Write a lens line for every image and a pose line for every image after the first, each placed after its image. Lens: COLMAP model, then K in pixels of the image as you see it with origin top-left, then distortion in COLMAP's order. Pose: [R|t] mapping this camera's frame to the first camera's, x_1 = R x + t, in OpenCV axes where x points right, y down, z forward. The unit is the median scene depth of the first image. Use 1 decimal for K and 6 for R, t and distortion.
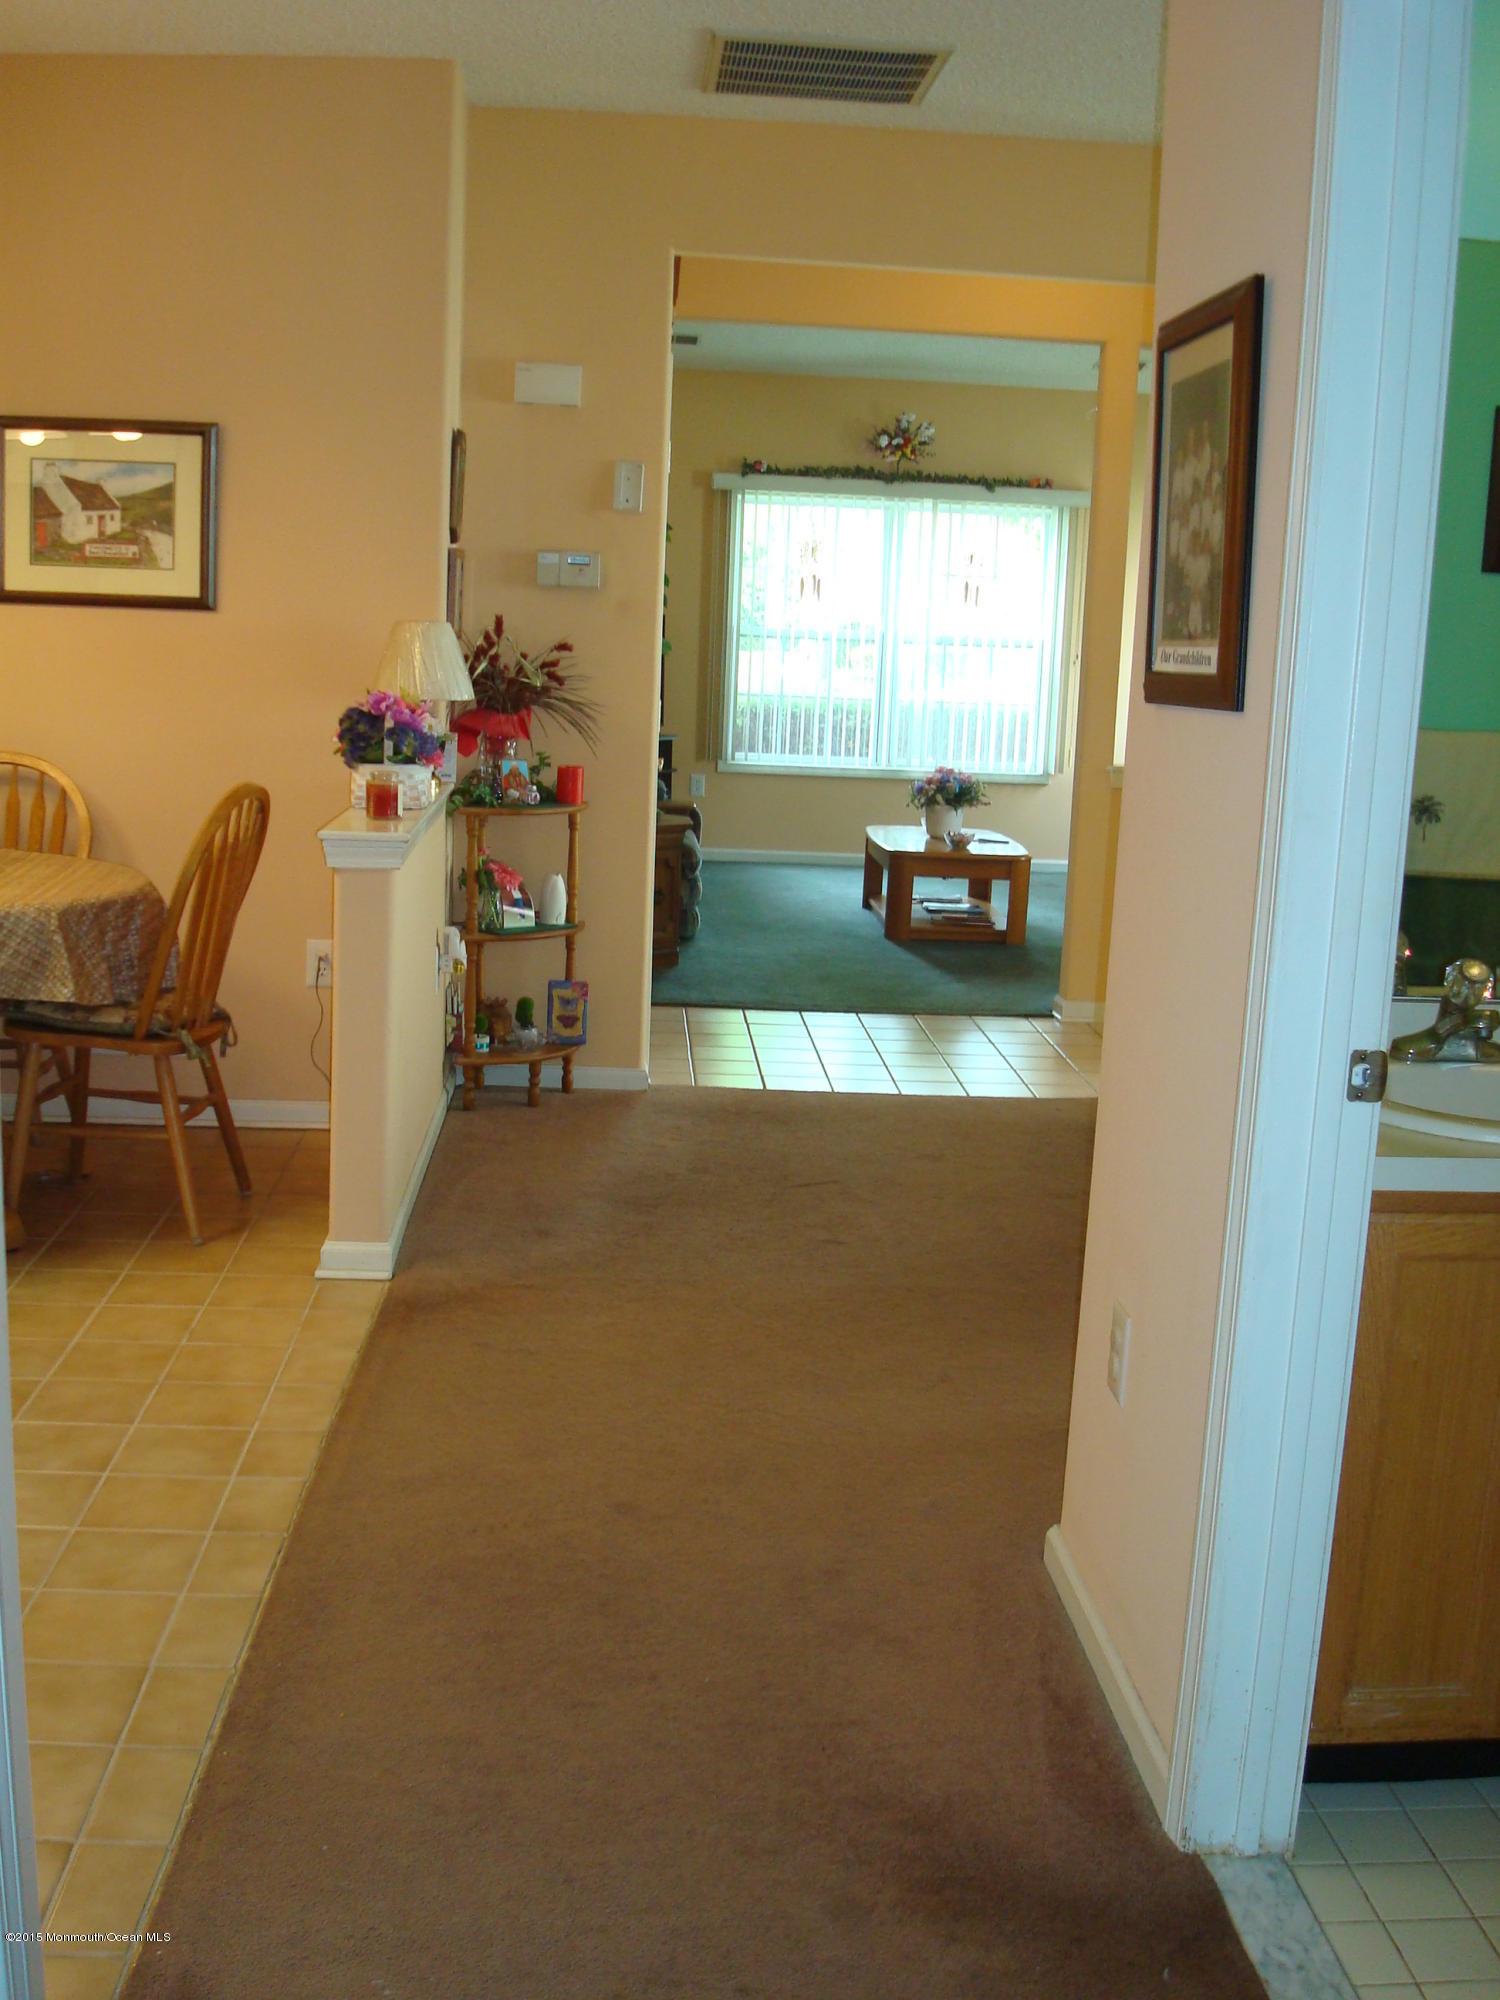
lens RADIAL K [[2109.0, 0, 750.0], [0, 2109.0, 1000.0], [0, 0, 1]] dist [-0.063154, -0.111237]
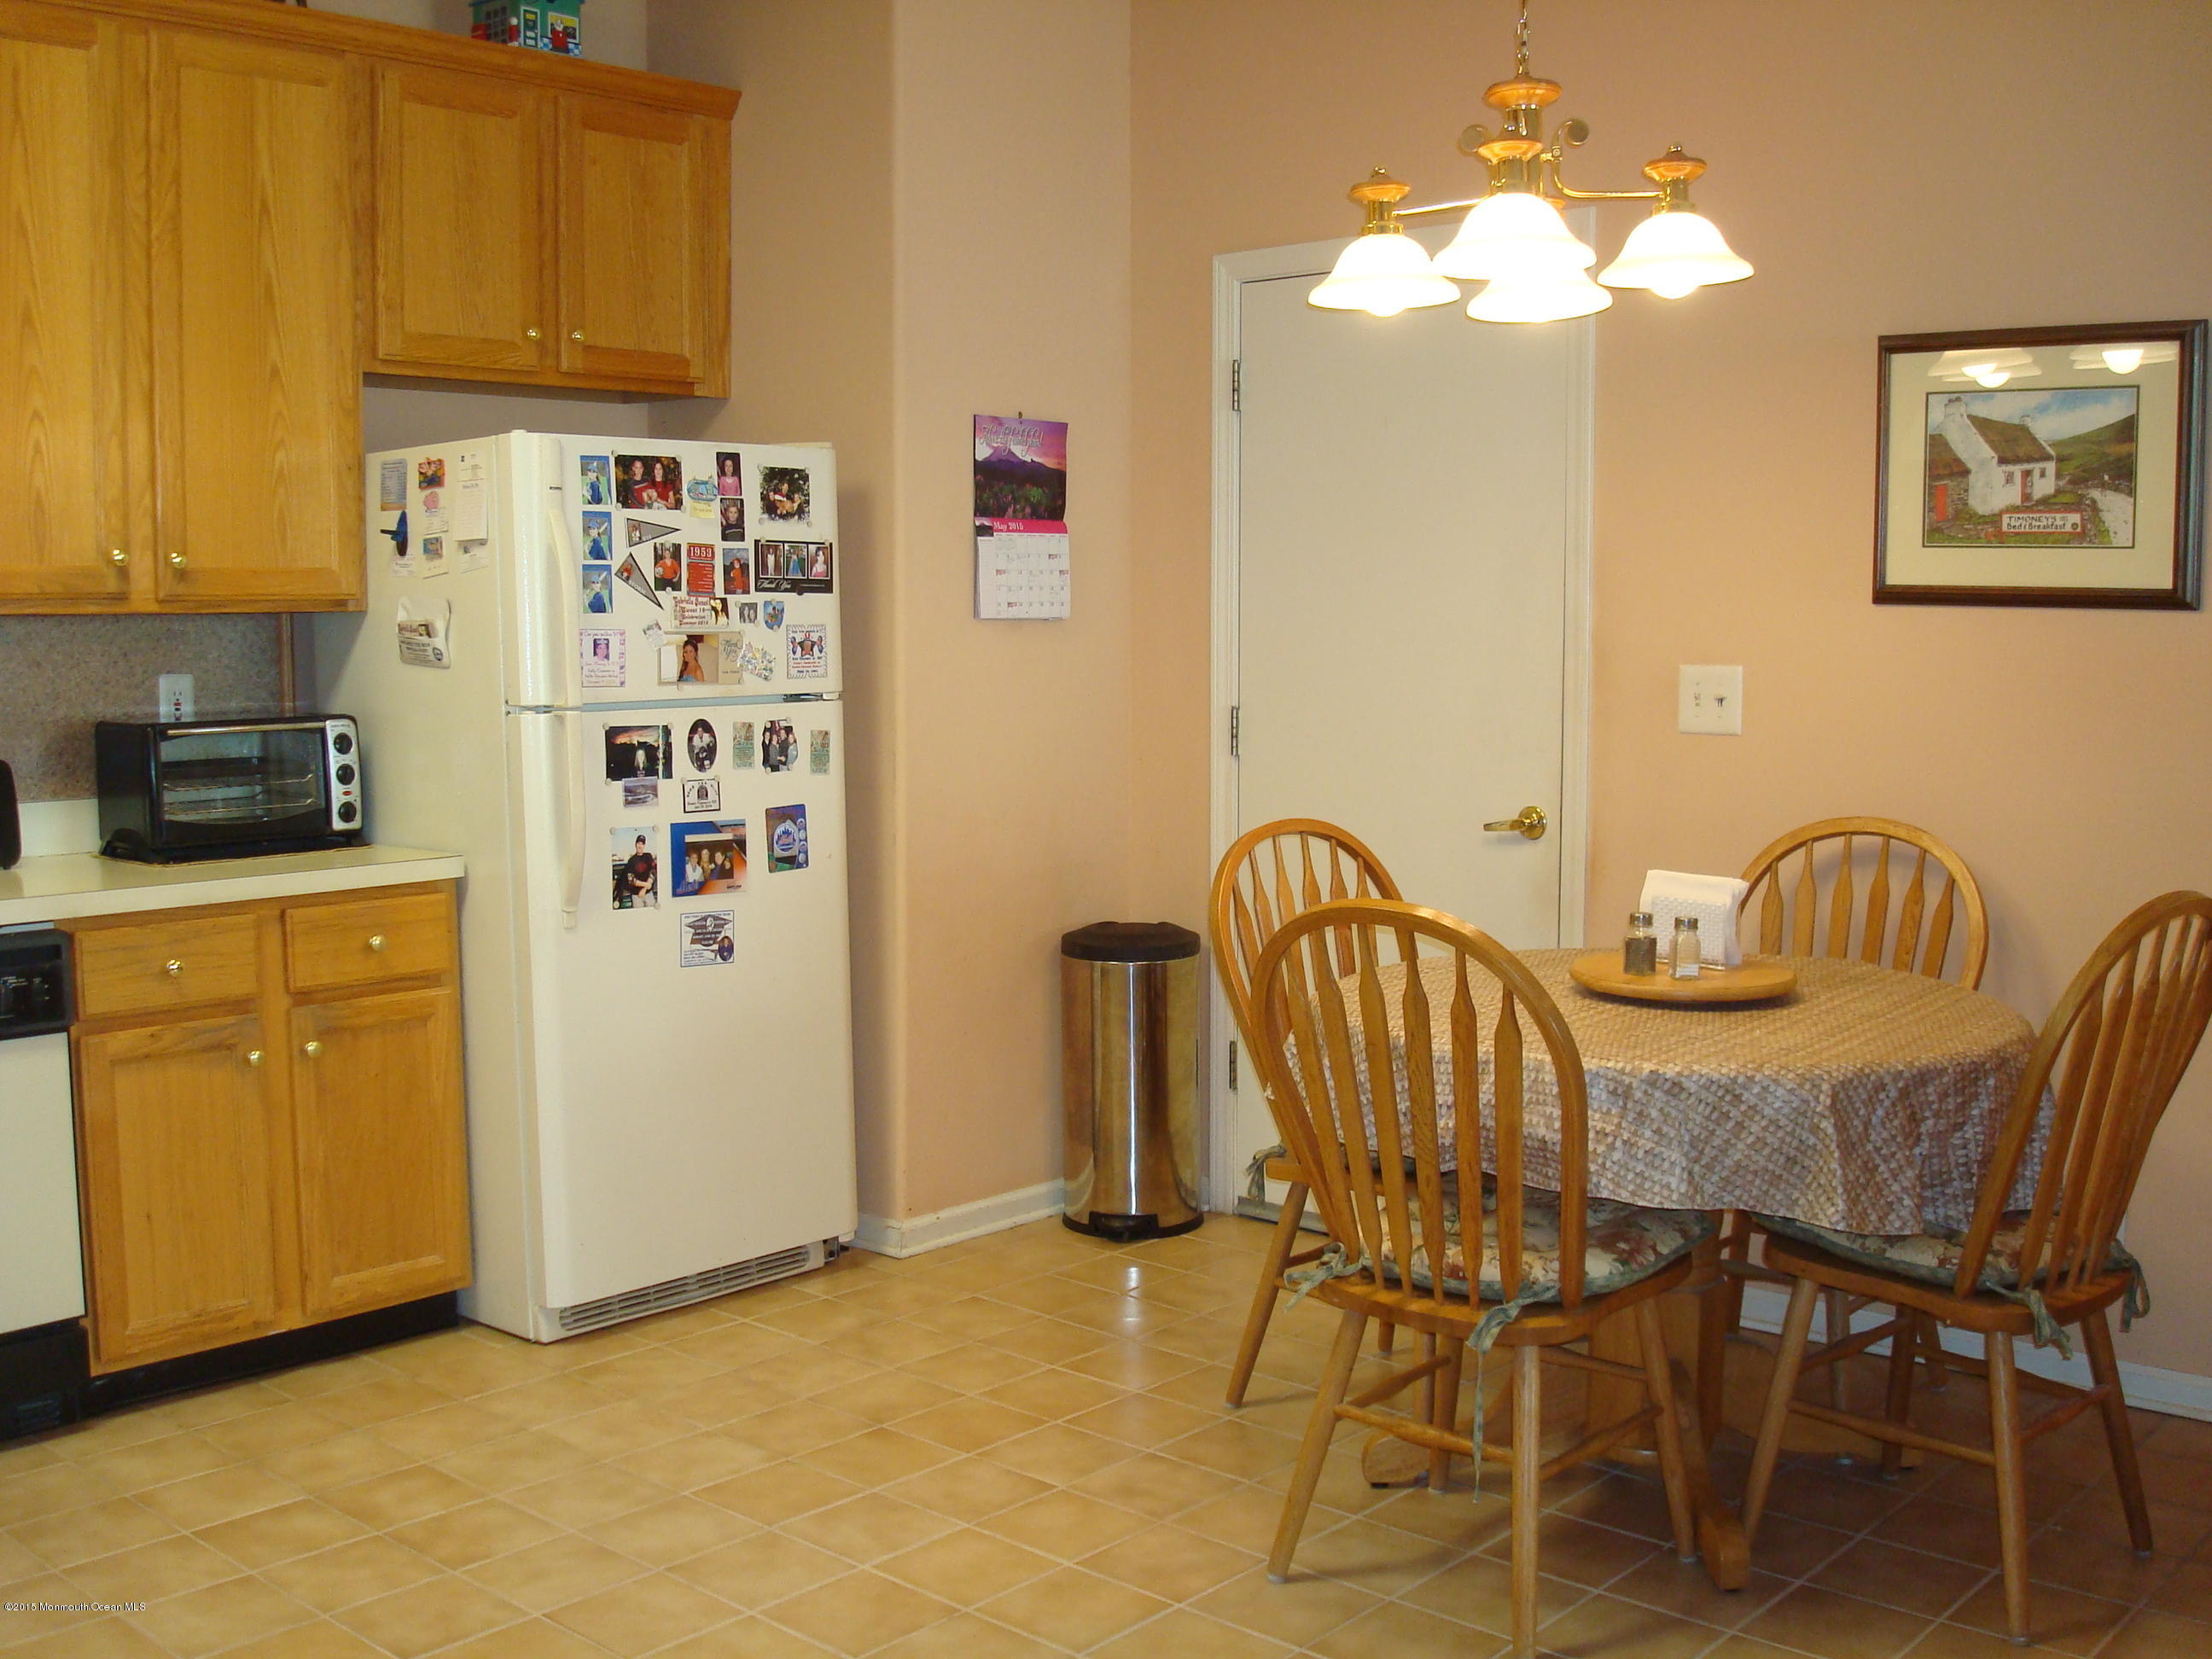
lens RADIAL K [[2278.8, 0, 1268.1], [0, 2278.8, 834.2], [0, 0, 1]] dist [-0.100919, -0.017810]
pose [[0.721451, 0.033389, -0.691660, 0.013482], [-0.098951, 0.993557, -0.055250, -0.054133], [0.685359, 0.108301, 0.720106, 0.333023]]
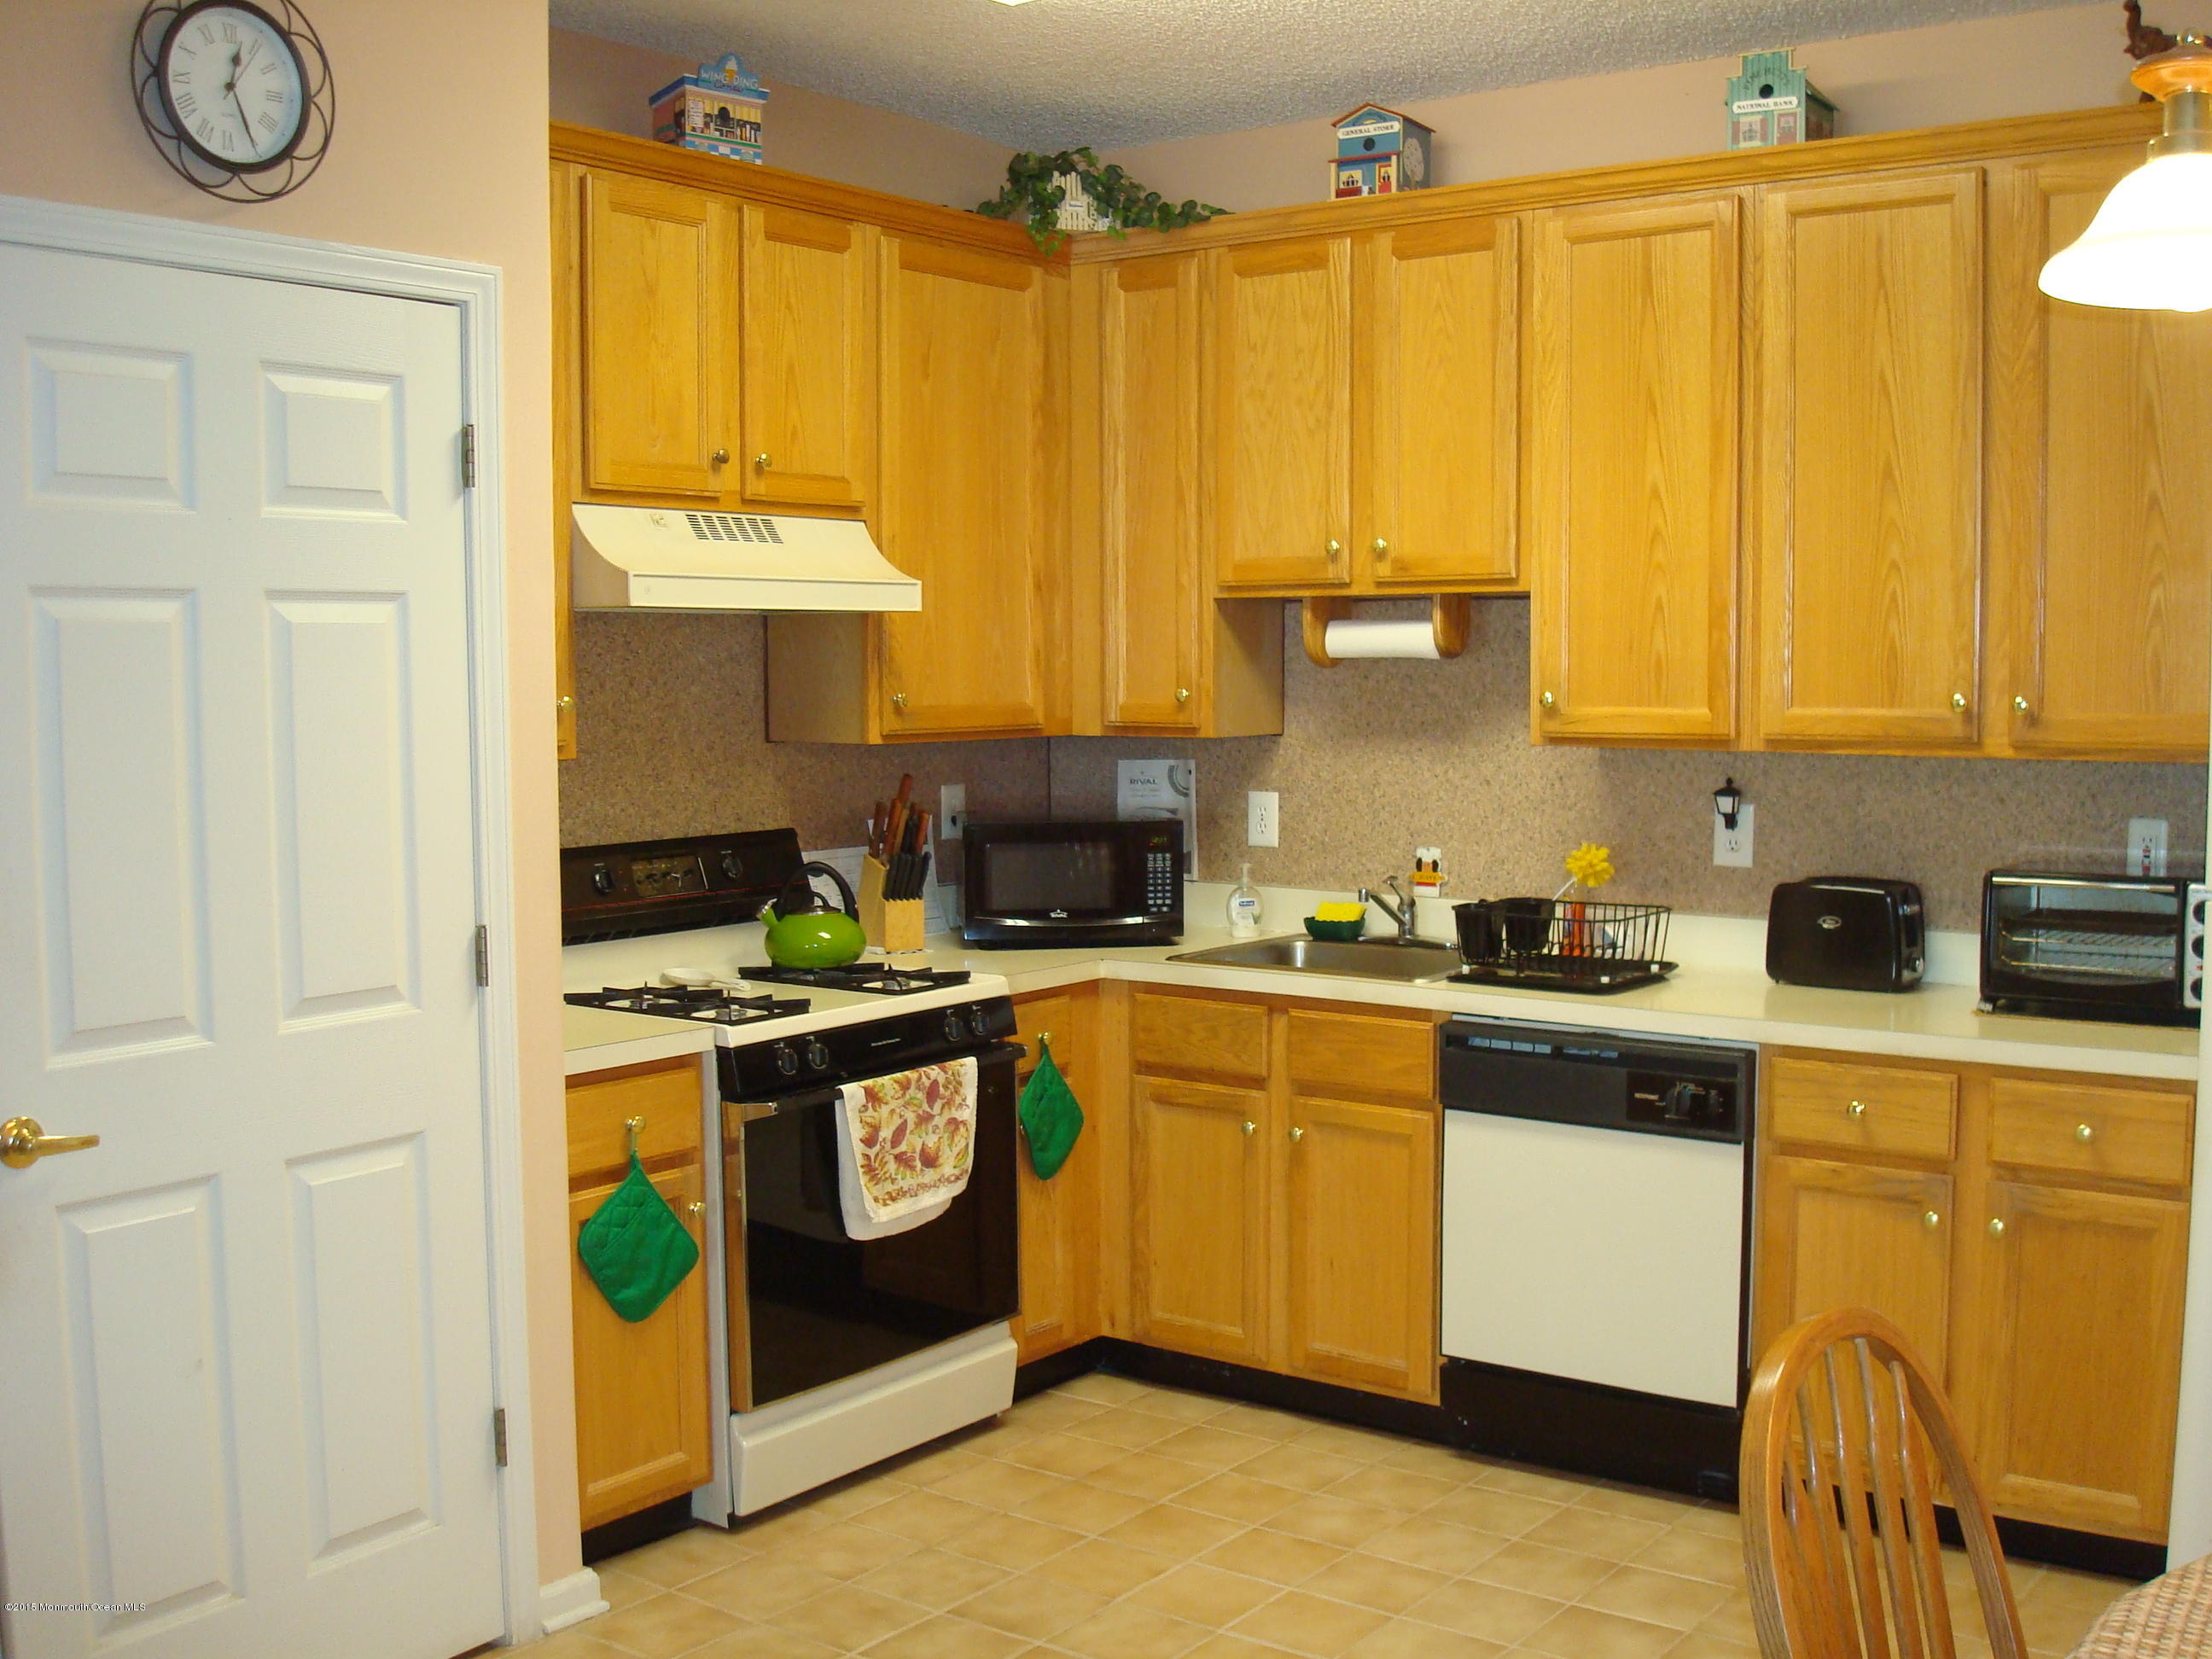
lens RADIAL K [[2332.5, 0, 1106.0], [0, 2332.5, 829.5], [0, 0, 1]] dist [-0.063154, -0.111237]
pose [[-0.646790, 0.019871, -0.762409, 0.001216], [-0.157998, 0.974483, 0.159435, -0.179607], [0.746123, 0.223580, -0.627147, 0.849178]]
